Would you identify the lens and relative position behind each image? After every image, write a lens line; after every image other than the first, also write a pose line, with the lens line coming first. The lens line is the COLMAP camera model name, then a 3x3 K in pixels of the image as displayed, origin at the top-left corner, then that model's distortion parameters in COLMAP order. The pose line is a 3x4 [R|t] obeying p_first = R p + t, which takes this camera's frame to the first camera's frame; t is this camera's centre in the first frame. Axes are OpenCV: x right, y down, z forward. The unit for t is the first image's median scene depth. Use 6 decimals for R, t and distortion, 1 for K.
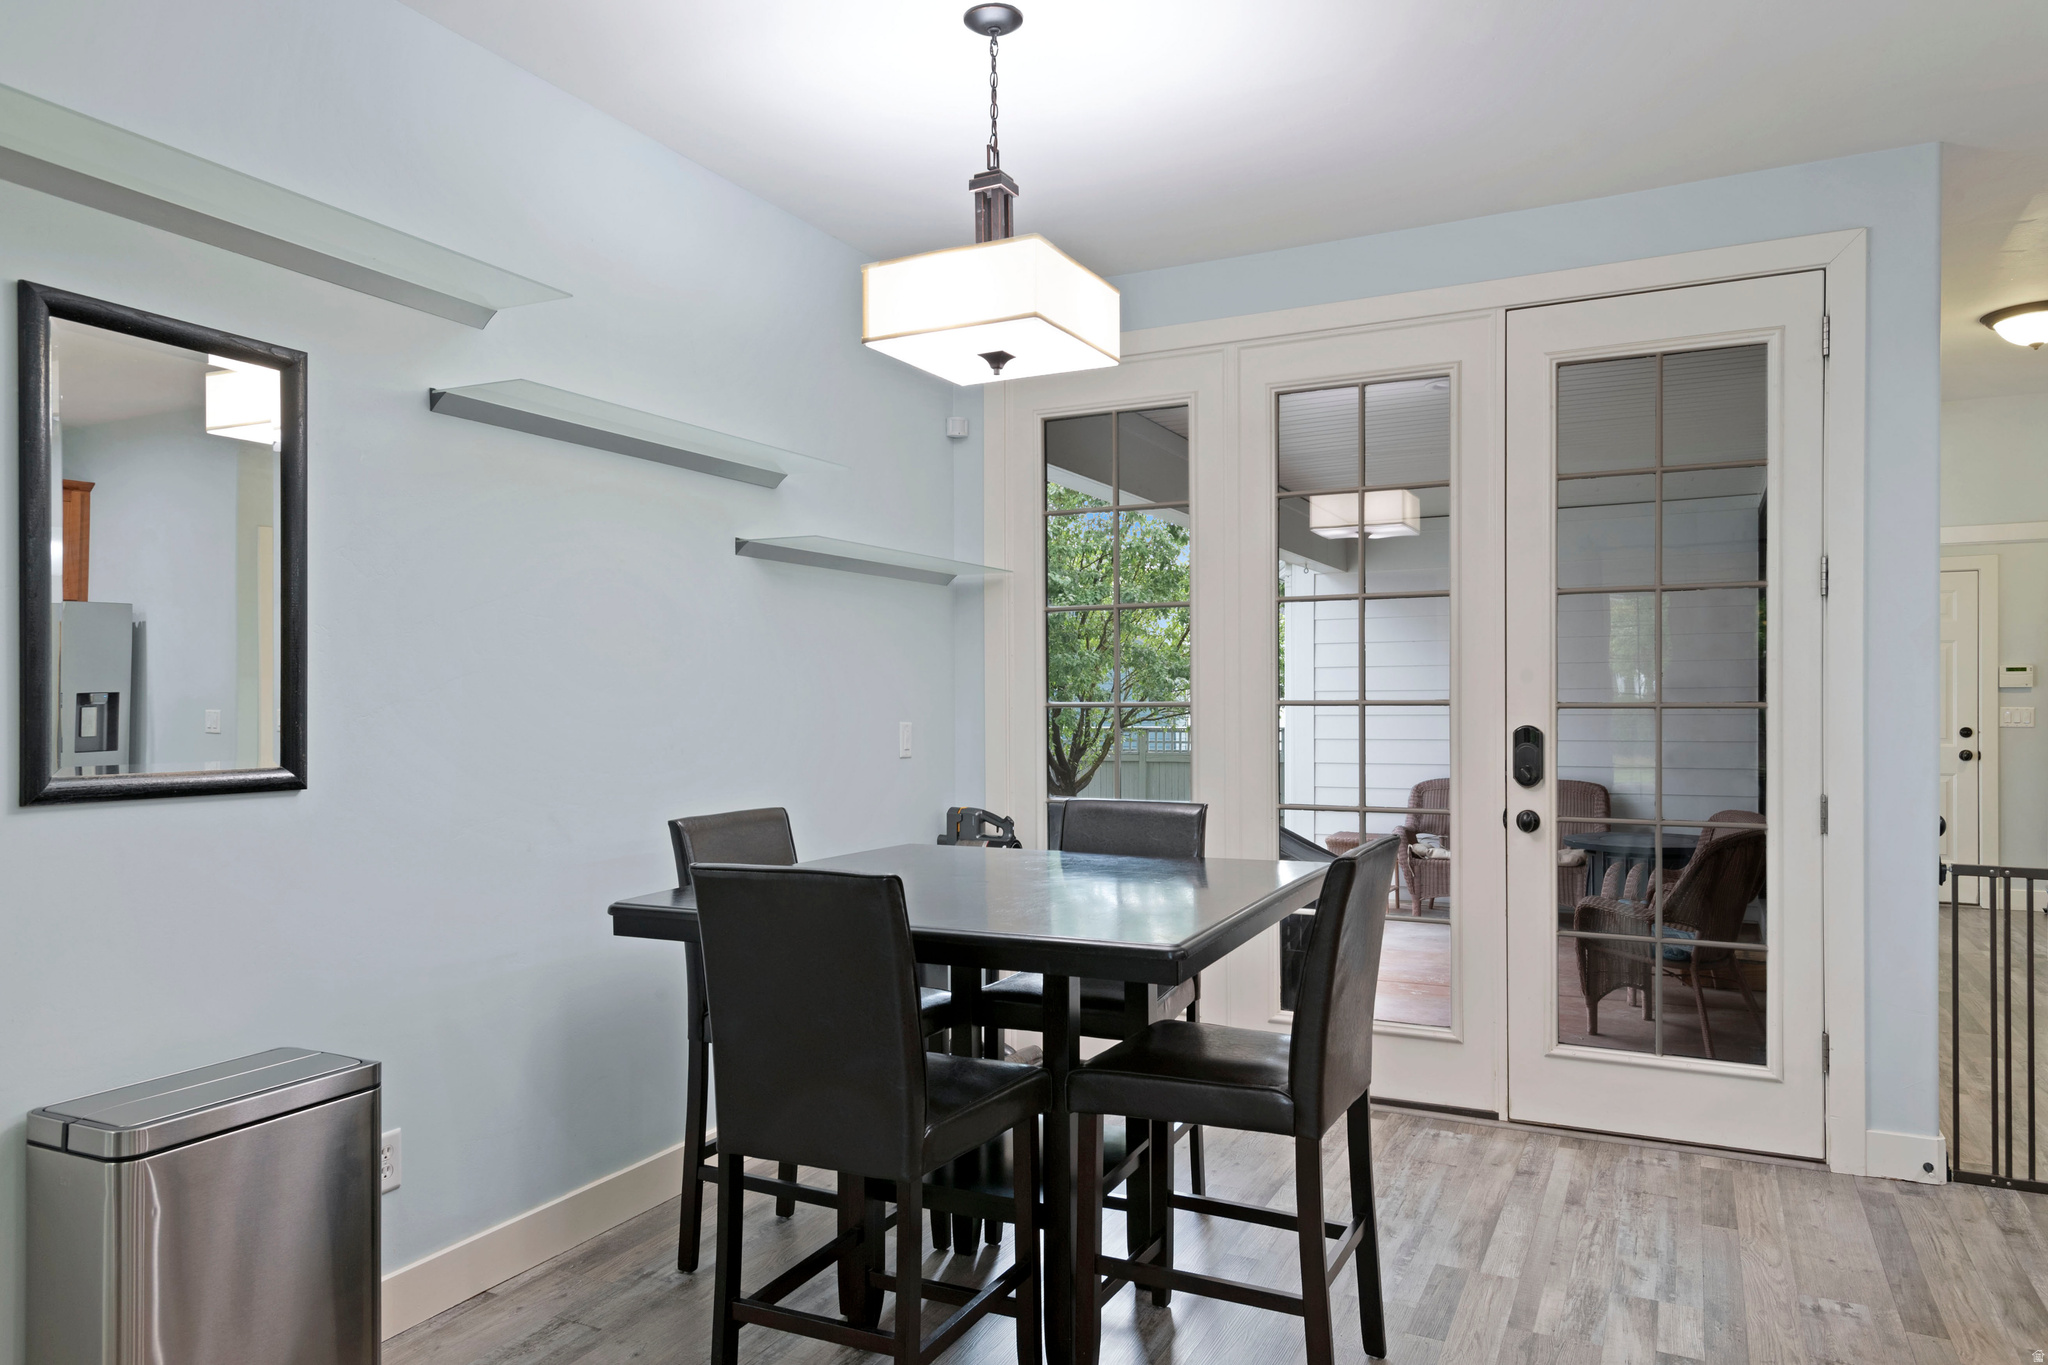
lens RADIAL K [[1359.4, 0, 1022.2], [0, 1359.4, 717.2], [0, 0, 1]] dist [0.016672, 0.003863]
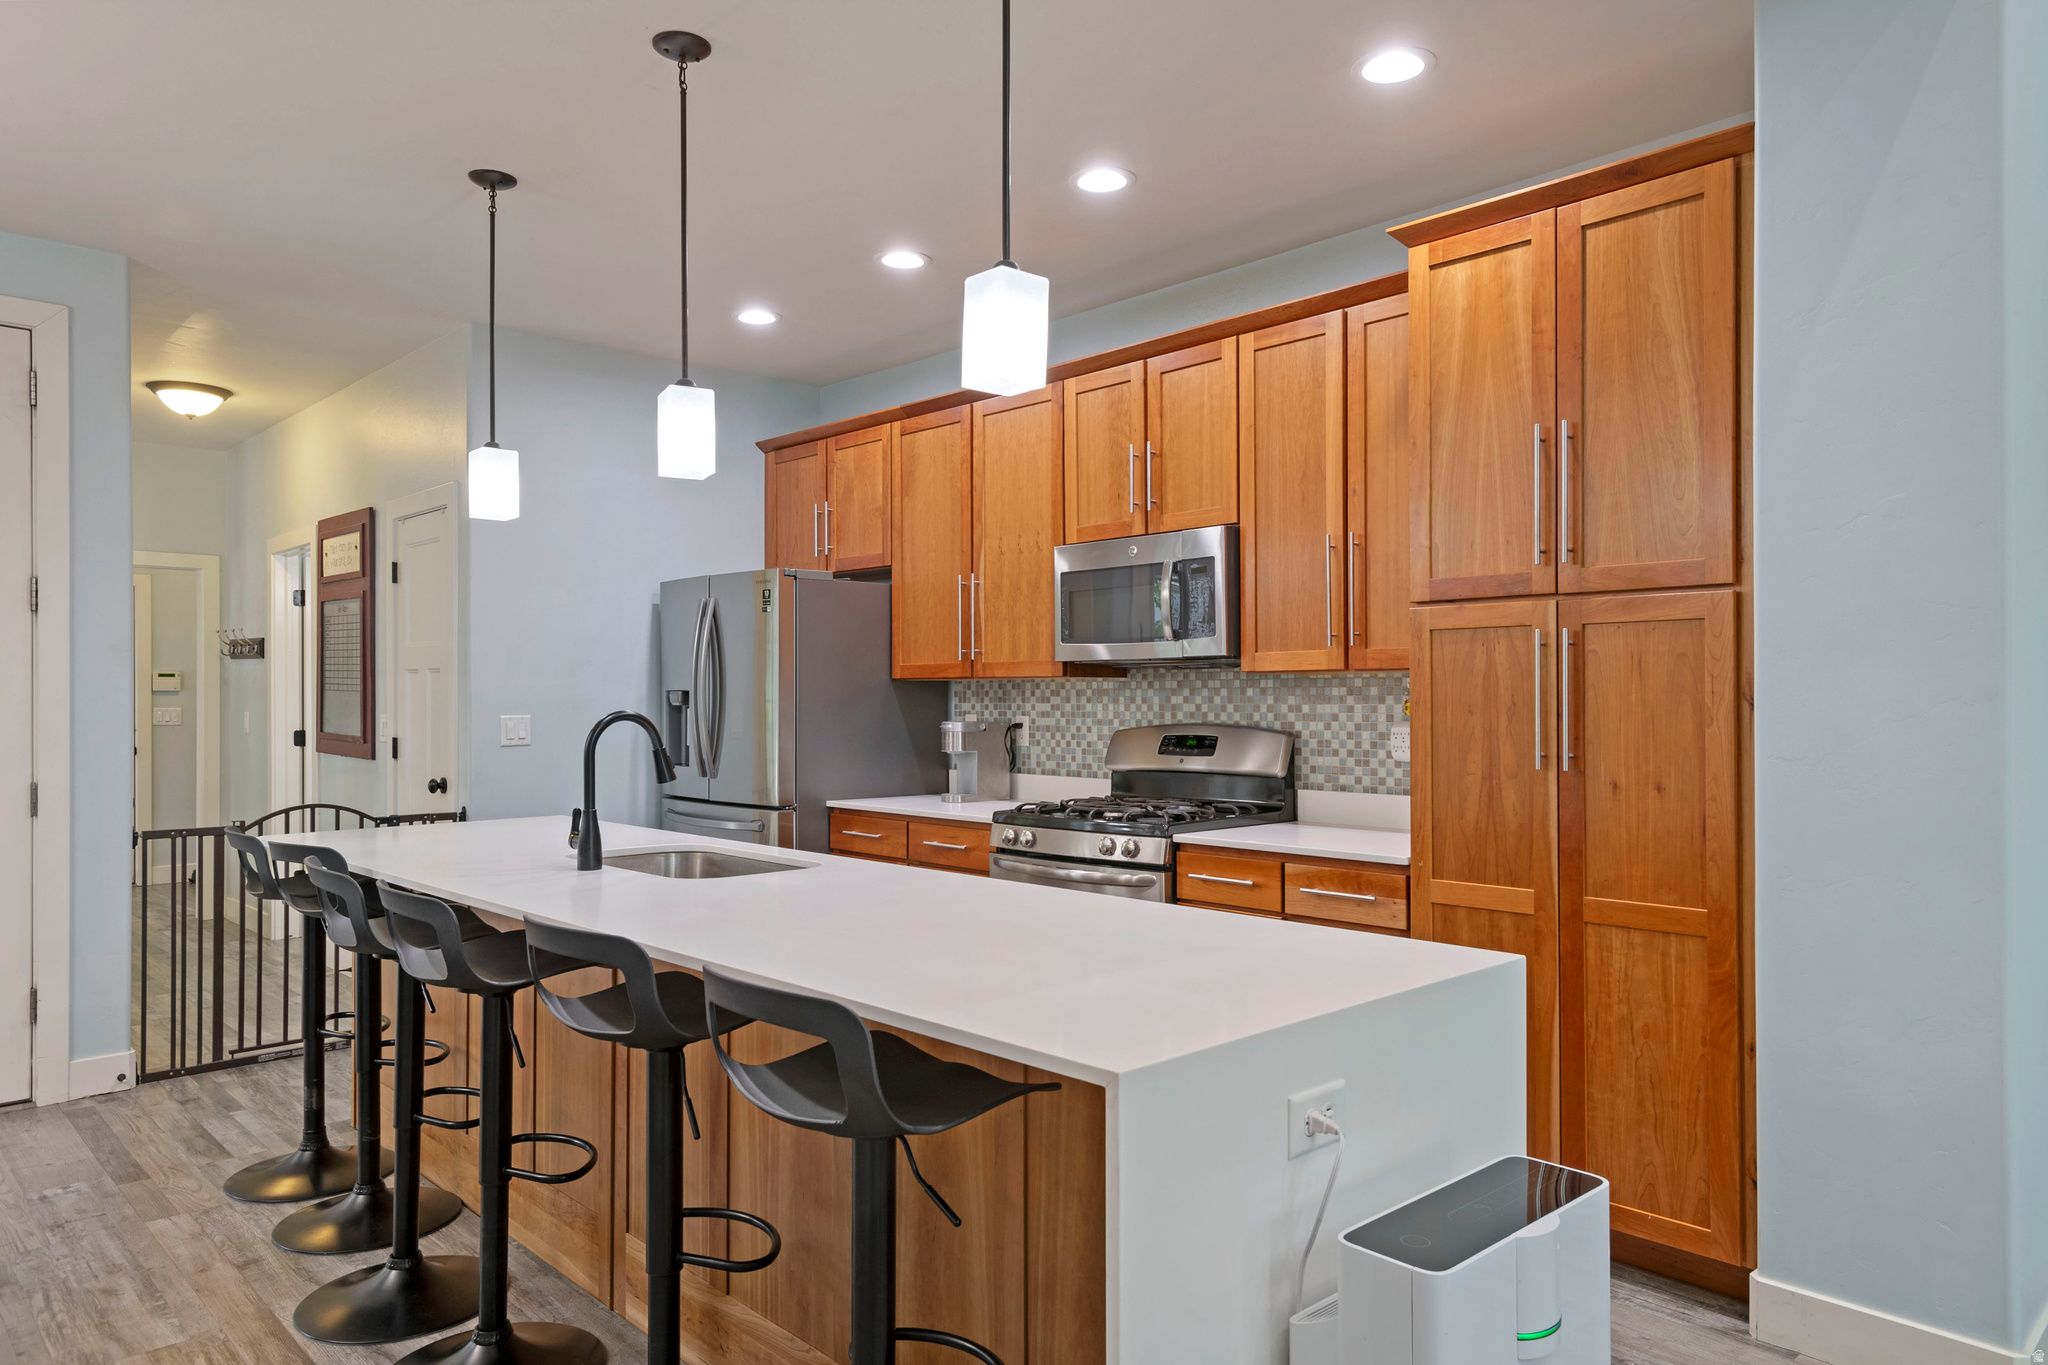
lens RADIAL K [[1359.4, 0, 1025.1], [0, 1359.4, 693.9], [0, 0, 1]] dist [0.016672, 0.003863]
pose [[0.364879, 0.008149, 0.931019, -0.204643], [0.009403, 0.999878, -0.012437, 0.004388], [-0.931007, 0.013293, 0.364758, -0.222440]]
